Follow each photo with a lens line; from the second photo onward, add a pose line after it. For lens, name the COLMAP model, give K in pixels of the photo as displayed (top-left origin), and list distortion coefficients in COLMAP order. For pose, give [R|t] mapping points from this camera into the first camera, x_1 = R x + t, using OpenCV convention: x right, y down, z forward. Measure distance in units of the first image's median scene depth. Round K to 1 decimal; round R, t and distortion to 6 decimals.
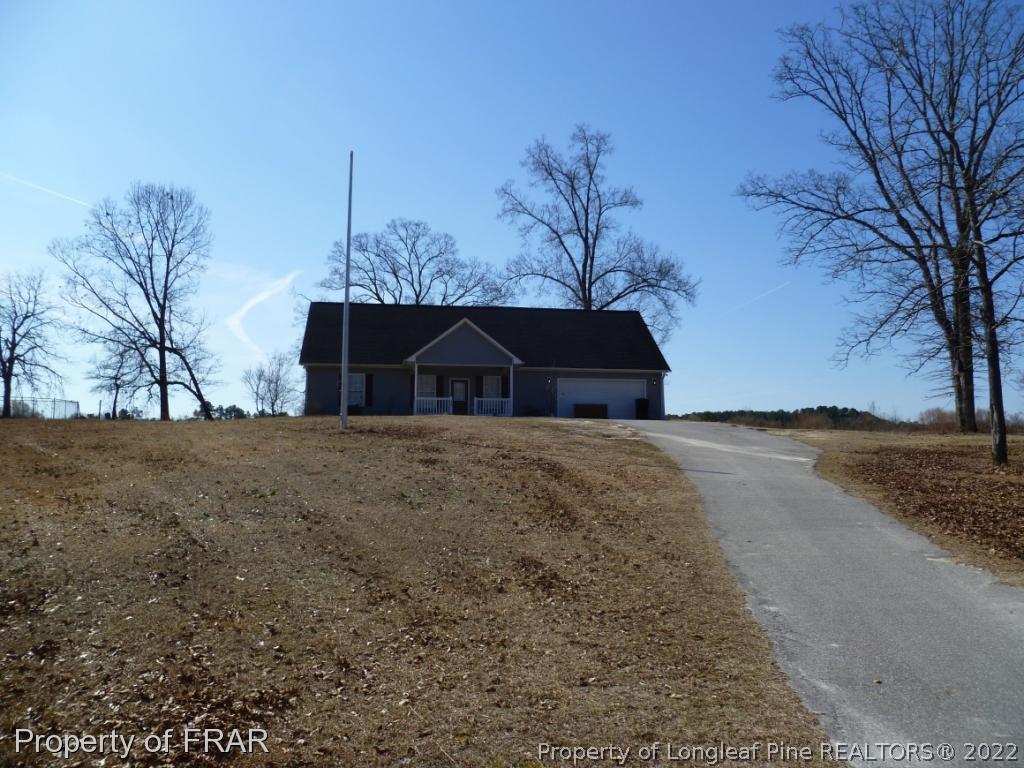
lens RADIAL K [[845.3, 0, 512.0], [0, 845.3, 384.0], [0, 0, 1]] dist [-0.074641, 0.004227]
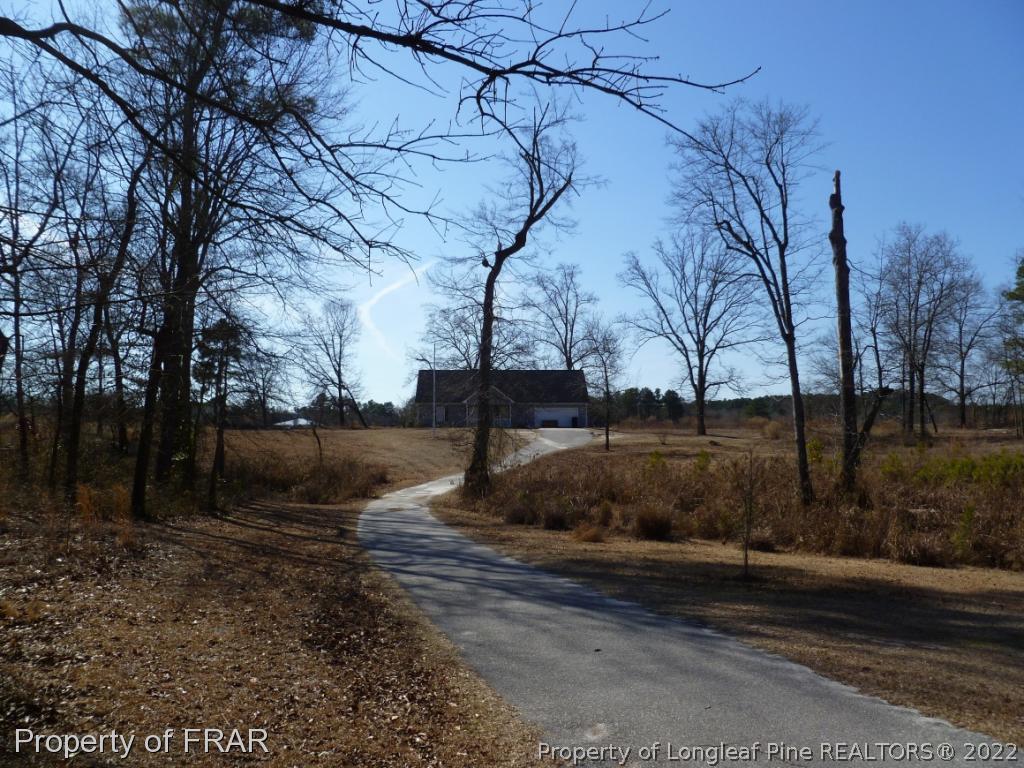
lens RADIAL K [[845.3, 0, 512.0], [0, 845.3, 384.0], [0, 0, 1]] dist [-0.074641, 0.004227]
pose [[0.993649, -0.010381, -0.112048, 0.171434], [0.012869, 0.999686, 0.021506, -0.082214], [0.111790, -0.022811, 0.993470, -0.803453]]
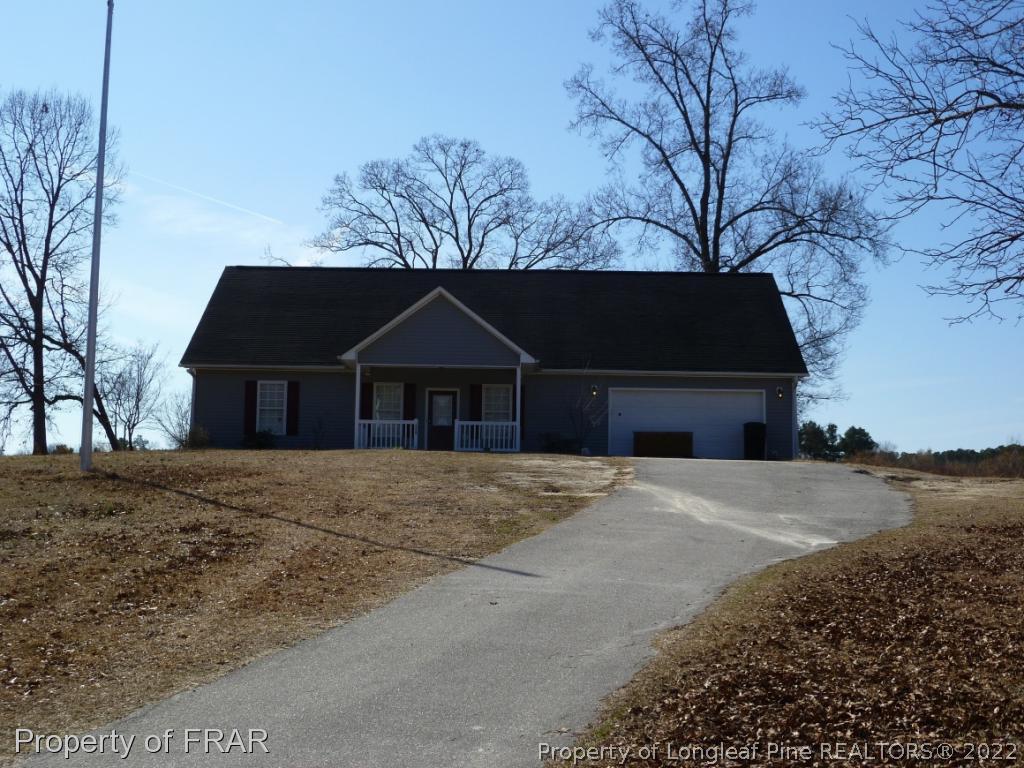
lens RADIAL K [[1303.2, 0, 513.2], [0, 1303.2, 358.3], [0, 0, 1]] dist [-0.066266, 0.037516]
pose [[0.987544, -0.006133, -0.157222, 0.095363], [0.000966, 0.999458, -0.032918, 0.001757], [0.157339, 0.032356, 0.987014, 0.069139]]
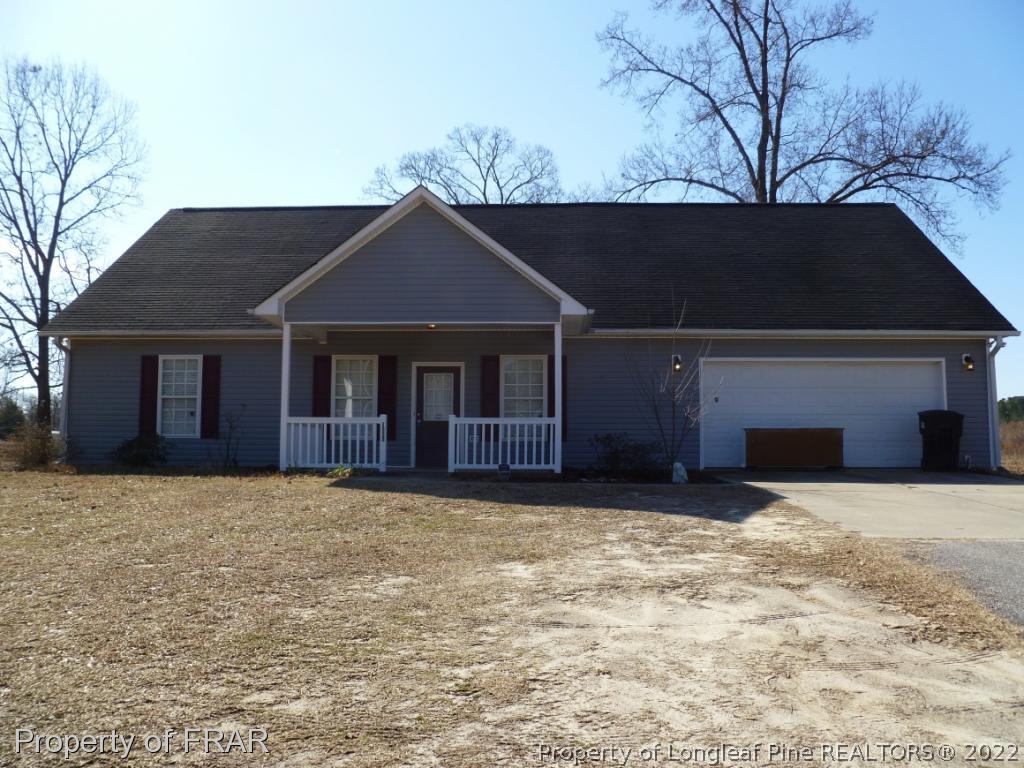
lens RADIAL K [[845.3, 0, 512.0], [0, 845.3, 384.0], [0, 0, 1]] dist [-0.074641, 0.004227]
pose [[0.980633, -0.012128, -0.195479, 0.032805], [0.013969, 0.999870, 0.008041, 0.000292], [0.195356, -0.010616, 0.980675, 0.453568]]
